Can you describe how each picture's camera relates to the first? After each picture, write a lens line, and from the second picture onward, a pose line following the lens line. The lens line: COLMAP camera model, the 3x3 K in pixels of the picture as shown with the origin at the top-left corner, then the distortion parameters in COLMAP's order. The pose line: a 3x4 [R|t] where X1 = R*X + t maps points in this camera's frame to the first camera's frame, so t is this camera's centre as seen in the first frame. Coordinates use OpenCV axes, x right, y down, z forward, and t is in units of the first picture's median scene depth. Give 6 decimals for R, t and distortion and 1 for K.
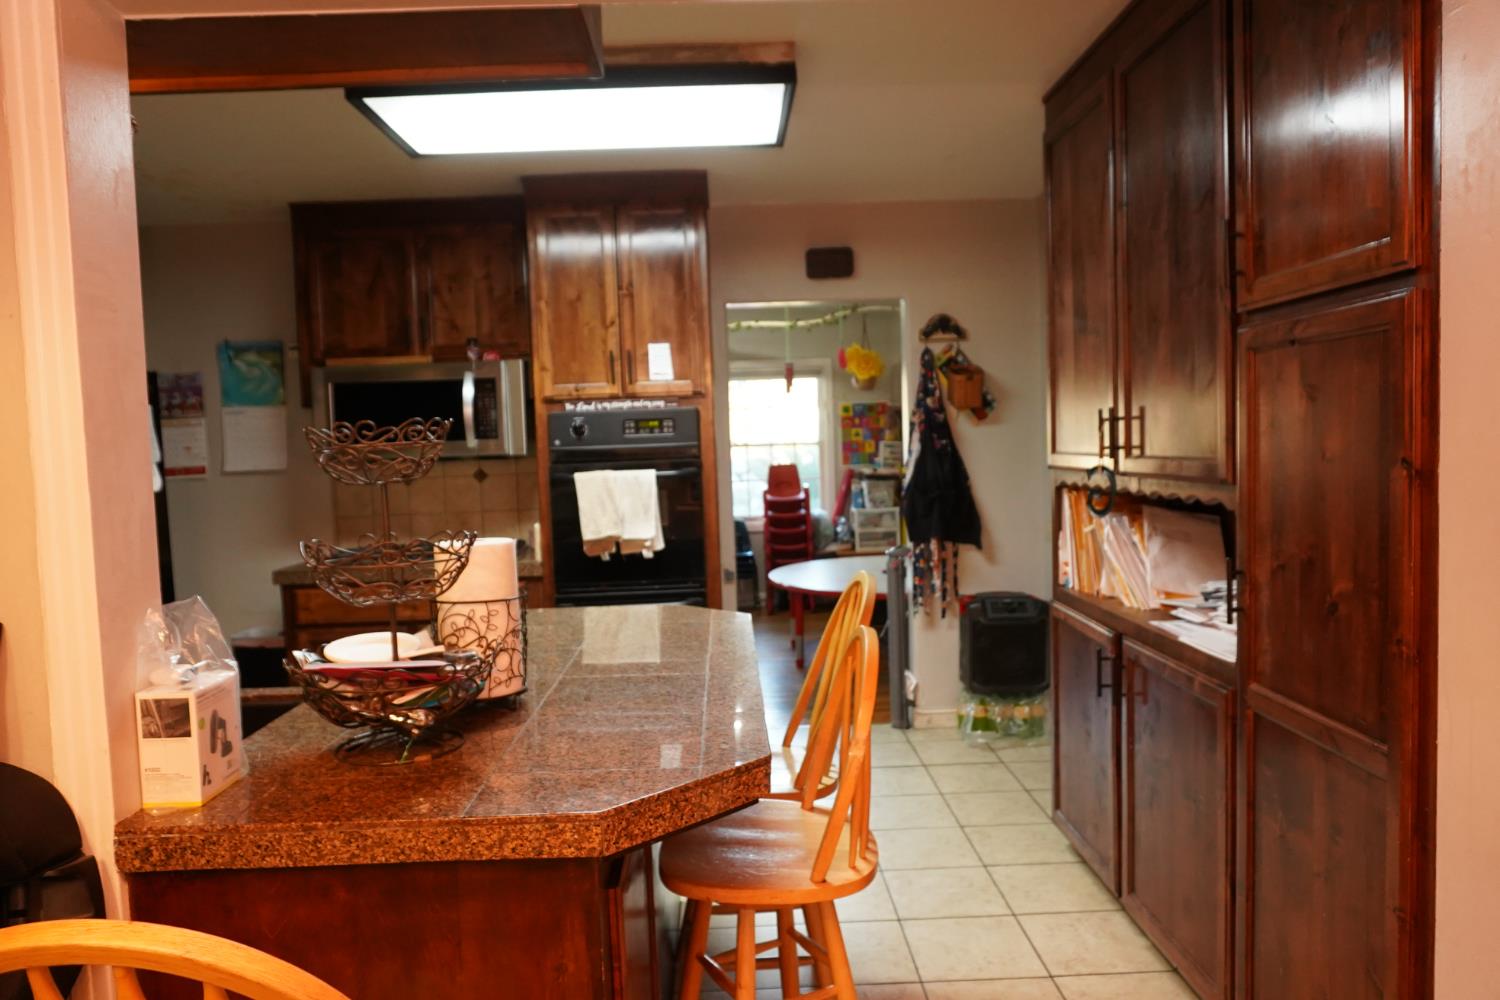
lens RADIAL K [[1008.9, 0, 744.3], [0, 1008.9, 502.1], [0, 0, 1]] dist [-0.049122, 0.050088]
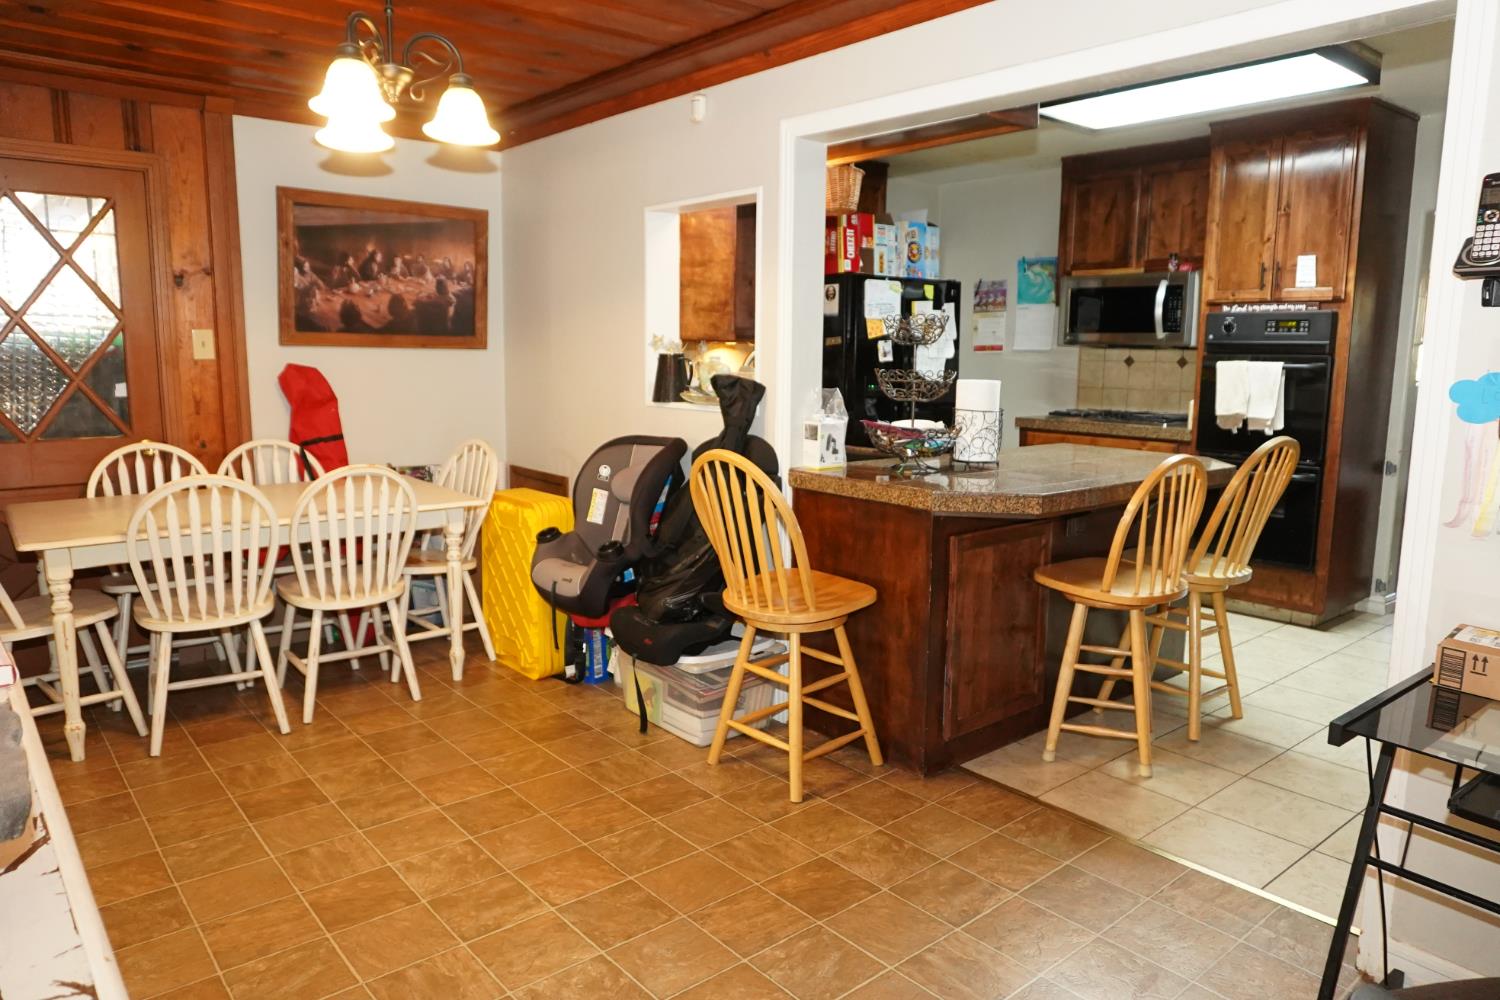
lens RADIAL K [[1008.9, 0, 747.2], [0, 1008.9, 492.5], [0, 0, 1]] dist [-0.049122, 0.050088]
pose [[0.624642, 0.152295, -0.765917, 0.441175], [-0.079818, 0.988113, 0.131381, 0.015641], [0.776821, -0.020932, 0.629373, -0.249665]]
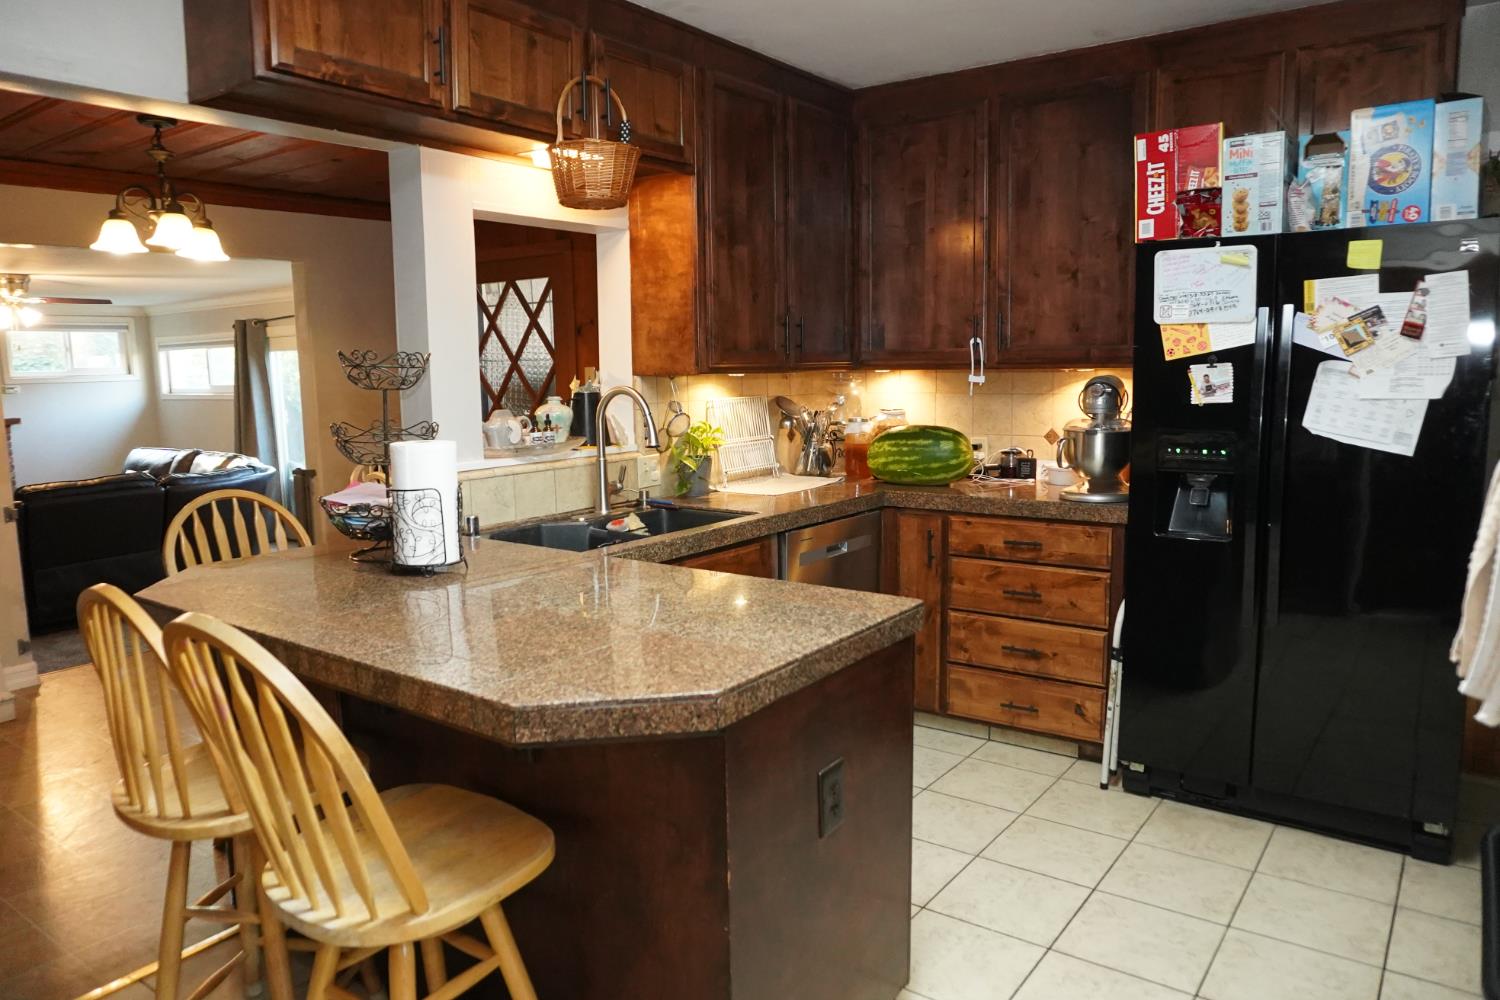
lens RADIAL K [[1008.9, 0, 762.4], [0, 1008.9, 505.3], [0, 0, 1]] dist [-0.049122, 0.050088]
pose [[-0.602540, 0.154925, -0.782908, 0.223115], [-0.013695, 0.978826, 0.204235, -0.069816], [0.797972, 0.133781, -0.587660, 0.999724]]
